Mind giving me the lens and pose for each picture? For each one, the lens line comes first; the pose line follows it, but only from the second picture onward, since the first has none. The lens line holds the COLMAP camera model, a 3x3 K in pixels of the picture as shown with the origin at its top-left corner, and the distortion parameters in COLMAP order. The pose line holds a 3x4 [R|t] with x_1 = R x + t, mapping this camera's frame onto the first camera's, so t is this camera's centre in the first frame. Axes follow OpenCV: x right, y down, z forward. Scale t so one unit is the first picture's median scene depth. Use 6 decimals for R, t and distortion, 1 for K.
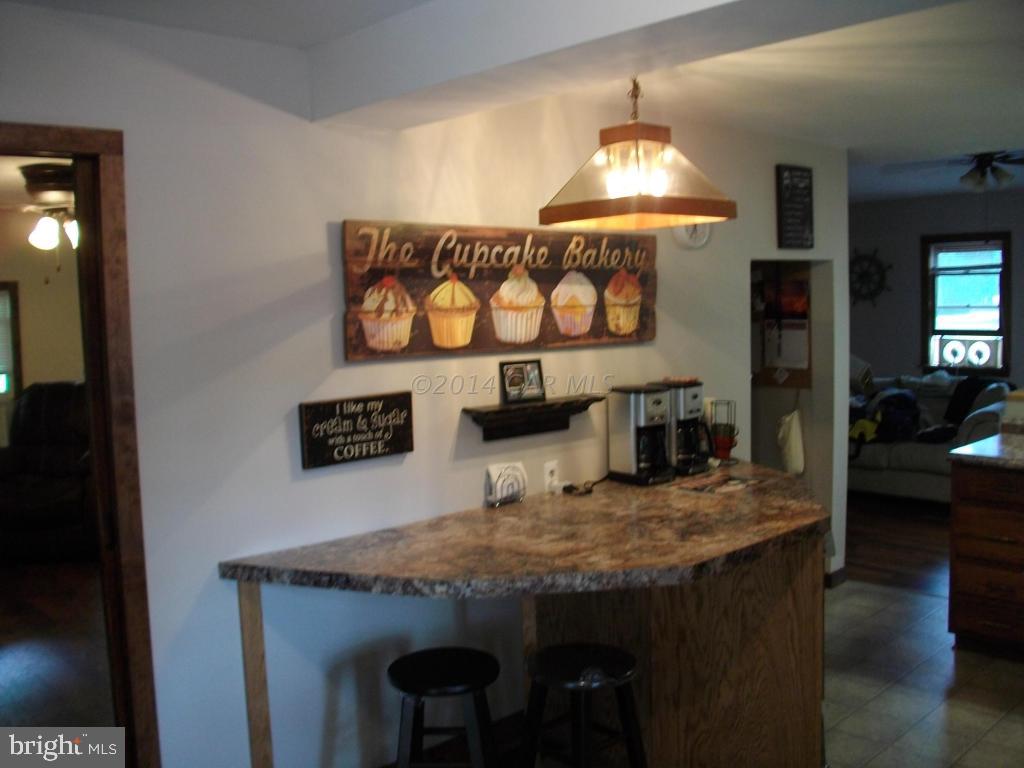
lens RADIAL K [[986.4, 0, 512.0], [0, 986.4, 384.0], [0, 0, 1]] dist [-0.117087, 0.012307]
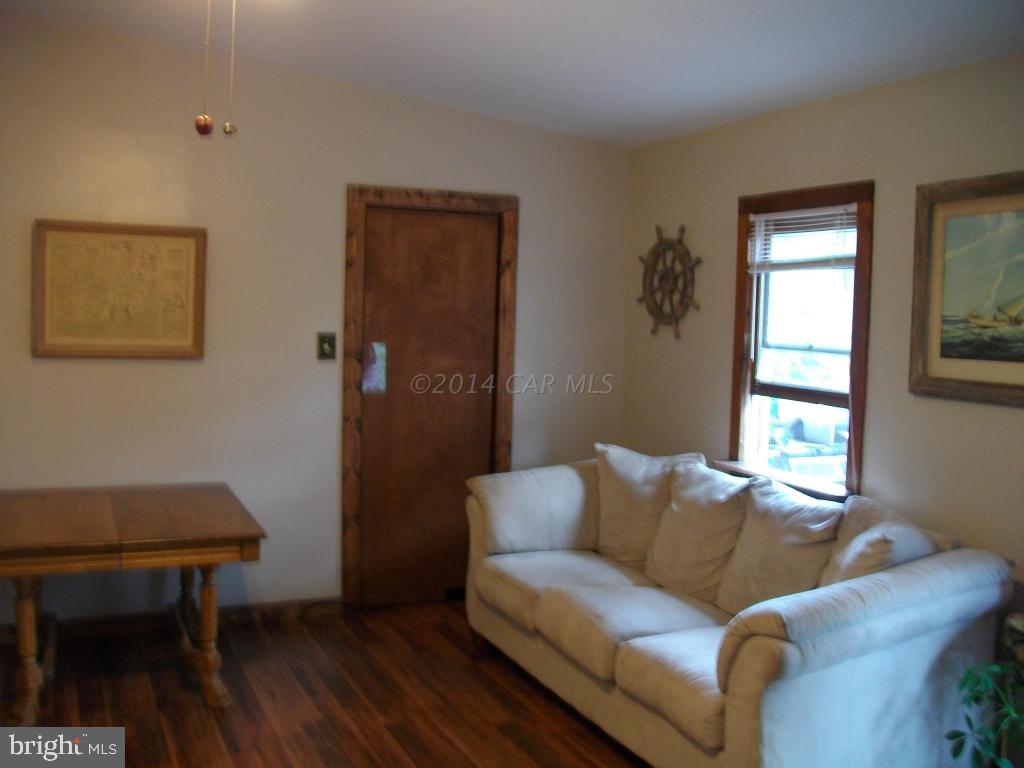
lens RADIAL K [[996.3, 0, 511.5], [0, 996.3, 362.7], [0, 0, 1]] dist [-0.108928, 0.007017]
pose [[0.951687, 0.070646, -0.298833, 0.470033], [-0.079874, 0.996628, -0.018765, -0.051519], [0.296500, 0.041728, 0.954121, 0.484973]]
